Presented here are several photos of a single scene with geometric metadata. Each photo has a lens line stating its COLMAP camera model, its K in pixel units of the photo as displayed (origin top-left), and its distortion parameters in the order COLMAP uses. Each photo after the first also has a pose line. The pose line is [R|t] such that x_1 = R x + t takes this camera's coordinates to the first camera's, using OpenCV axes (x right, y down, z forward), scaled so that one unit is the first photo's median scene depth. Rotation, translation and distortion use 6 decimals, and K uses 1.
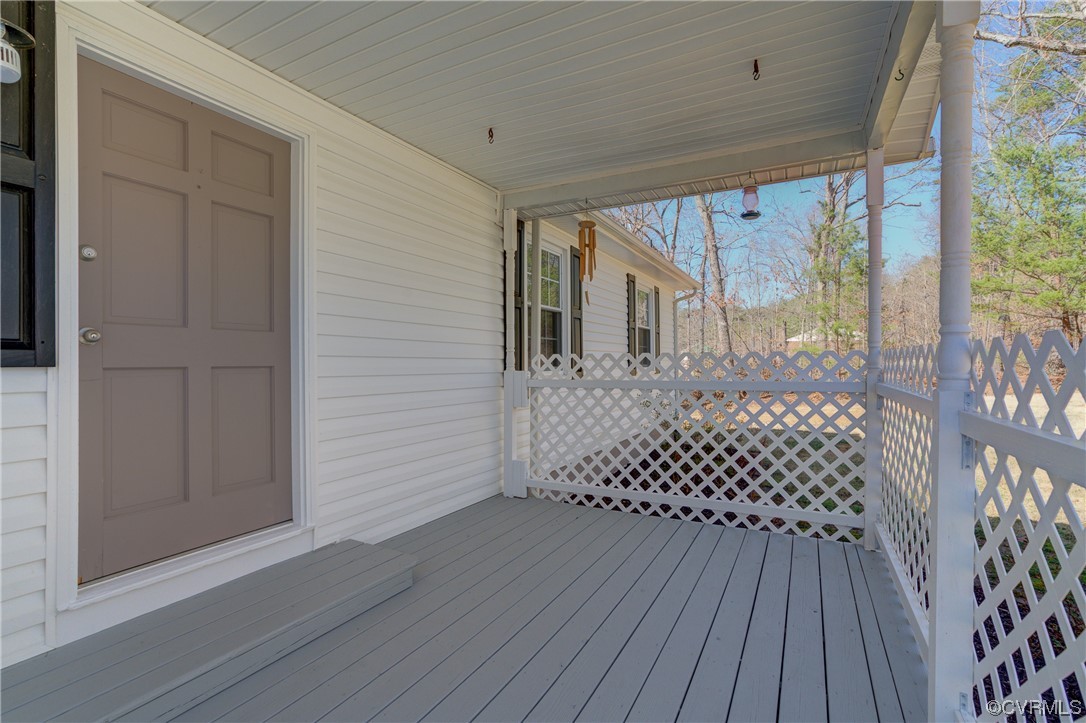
lens RADIAL K [[492.4, 0, 540.5], [0, 492.4, 360.4], [0, 0, 1]] dist [-0.002480, -0.000146]
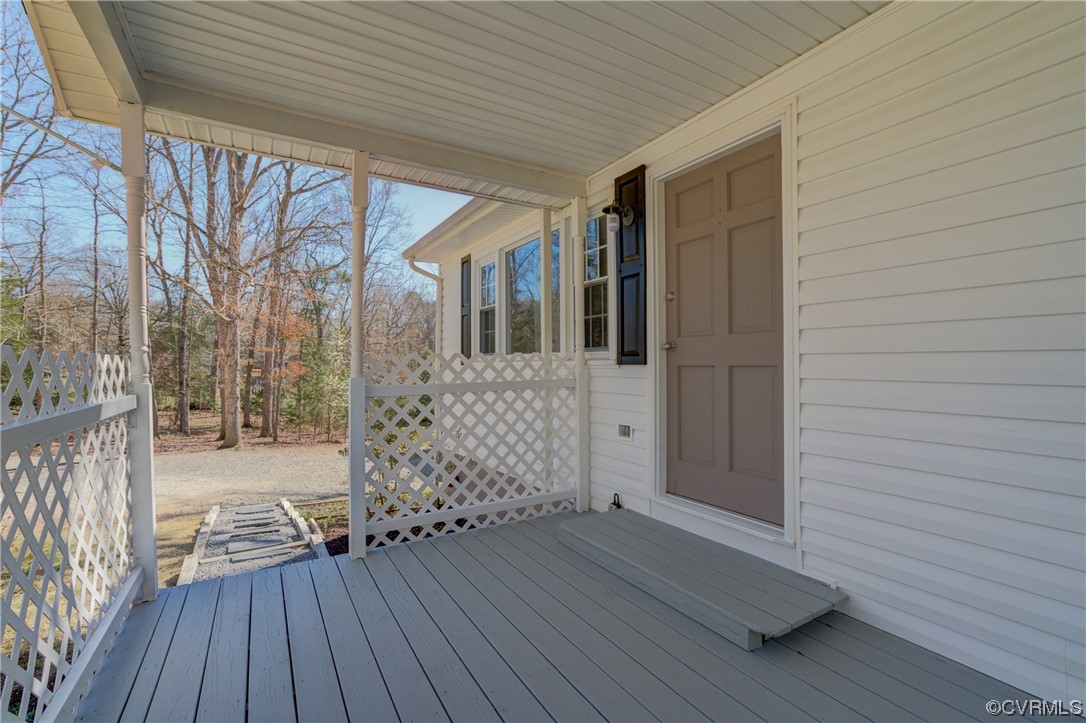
lens RADIAL K [[492.4, 0, 539.6], [0, 492.4, 364.0], [0, 0, 1]] dist [-0.002480, -0.000146]
pose [[-0.503767, 0.006044, -0.863818, 0.665055], [0.006181, 0.999975, 0.003392, 0.002956], [0.863817, -0.003631, -0.503792, 1.287163]]
